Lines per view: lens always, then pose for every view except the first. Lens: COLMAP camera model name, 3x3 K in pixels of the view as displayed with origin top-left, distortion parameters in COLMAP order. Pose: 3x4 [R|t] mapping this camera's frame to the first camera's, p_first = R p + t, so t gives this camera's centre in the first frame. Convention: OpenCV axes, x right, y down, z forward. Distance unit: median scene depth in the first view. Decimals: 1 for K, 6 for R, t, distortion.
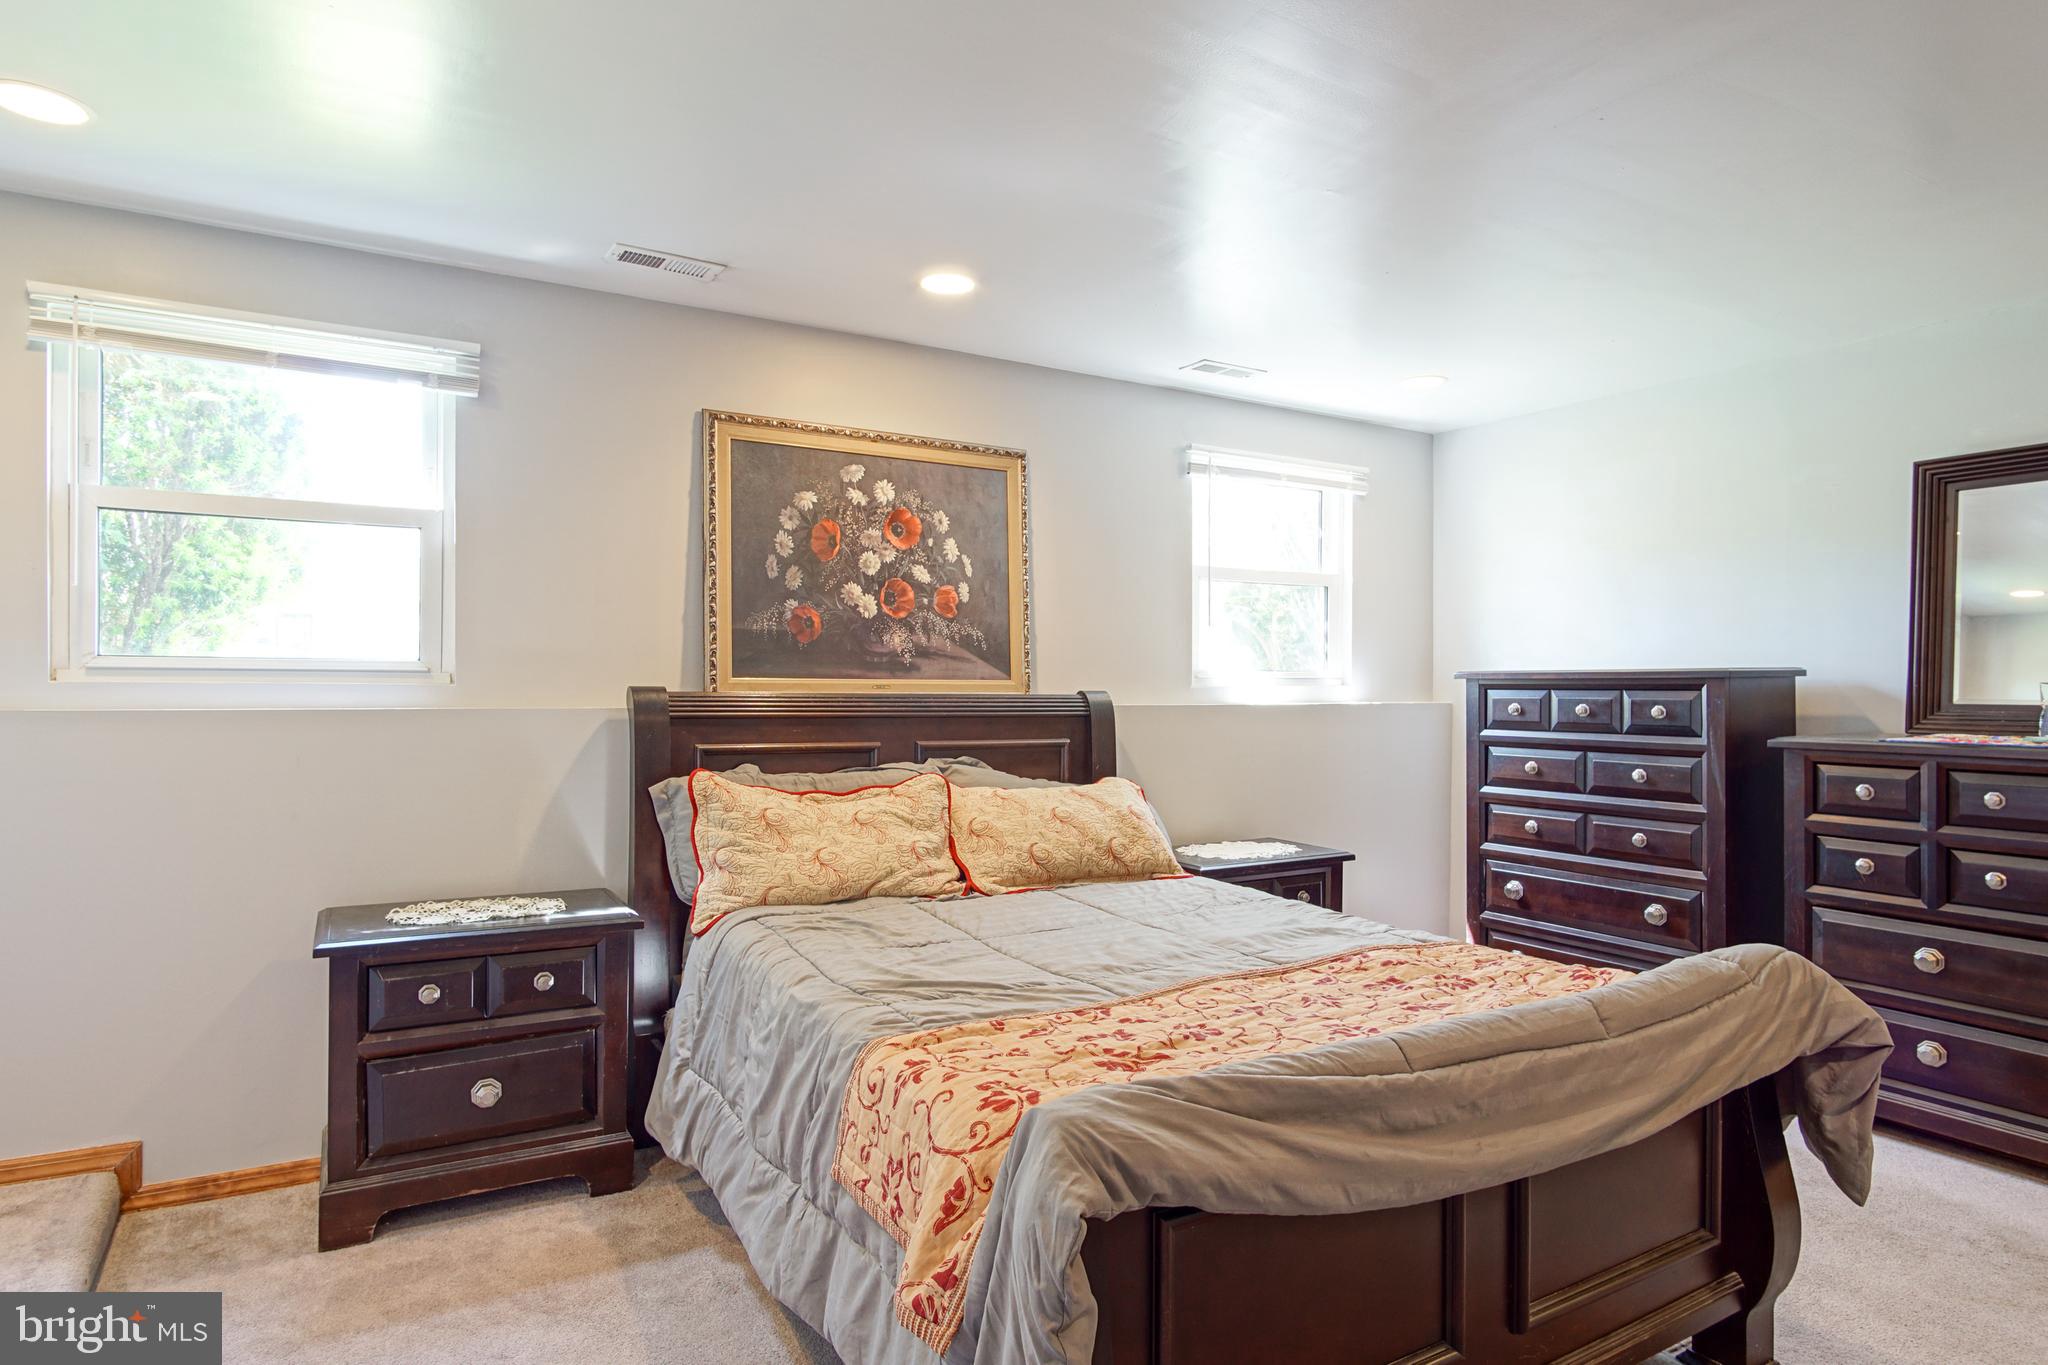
lens RADIAL K [[1141.6, 0, 1025.1], [0, 1141.6, 681.8], [0, 0, 1]] dist [-0.003452, 0.000297]
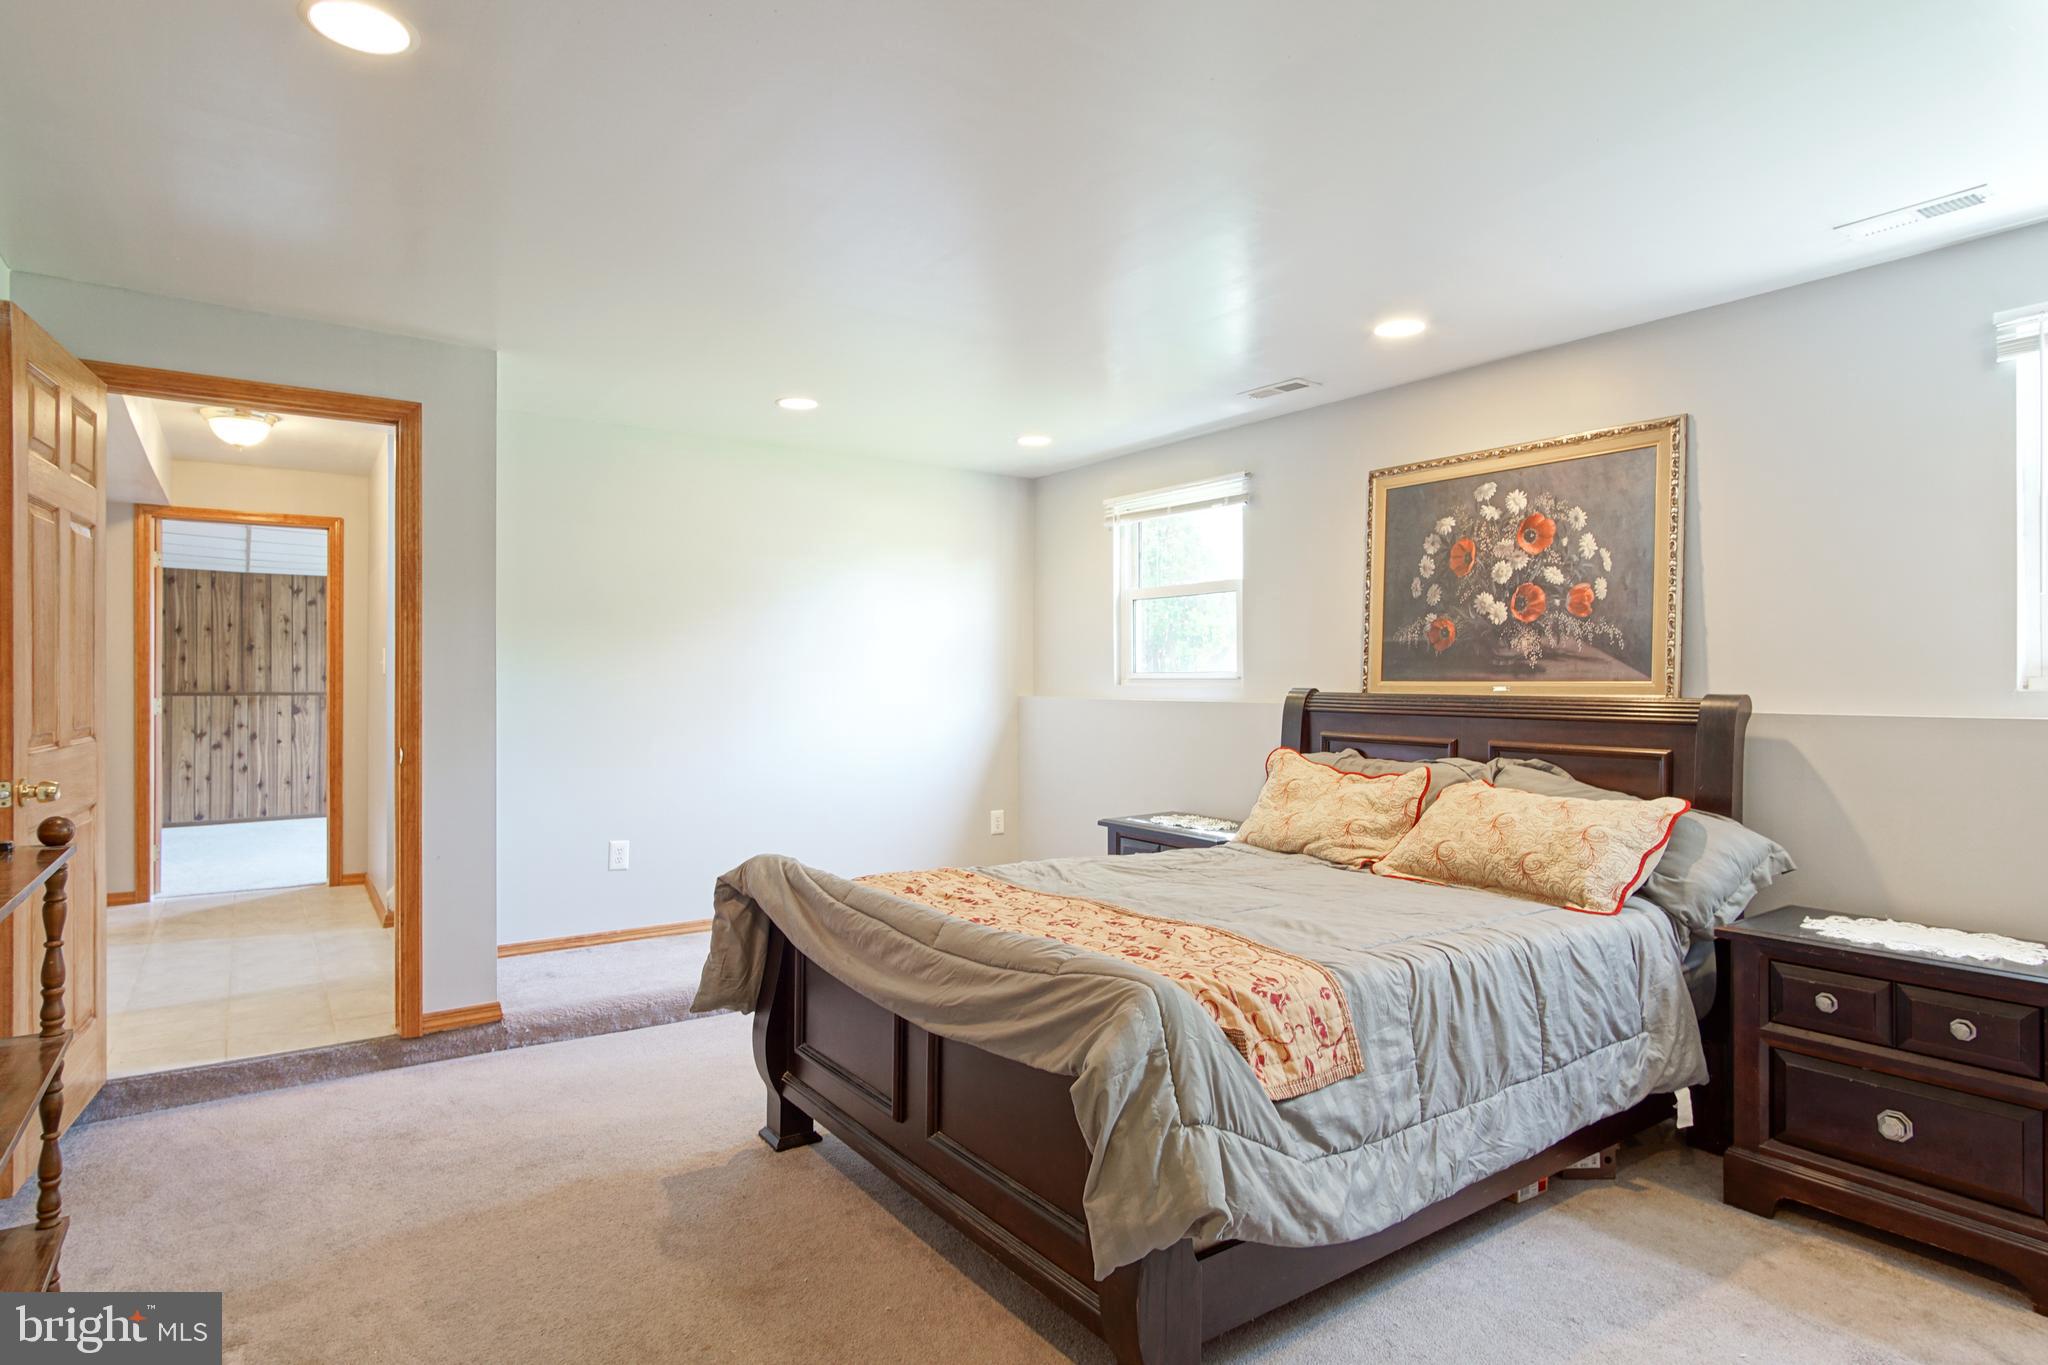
lens RADIAL K [[1104.1, 0, 1014.9], [0, 1104.1, 681.1], [0, 0, 1]] dist [-0.017941, 0.009435]
pose [[0.075705, -0.008130, -0.997097, 0.844636], [-0.002219, 0.999963, -0.008322, 0.006626], [0.997128, 0.002842, 0.075684, 0.470302]]
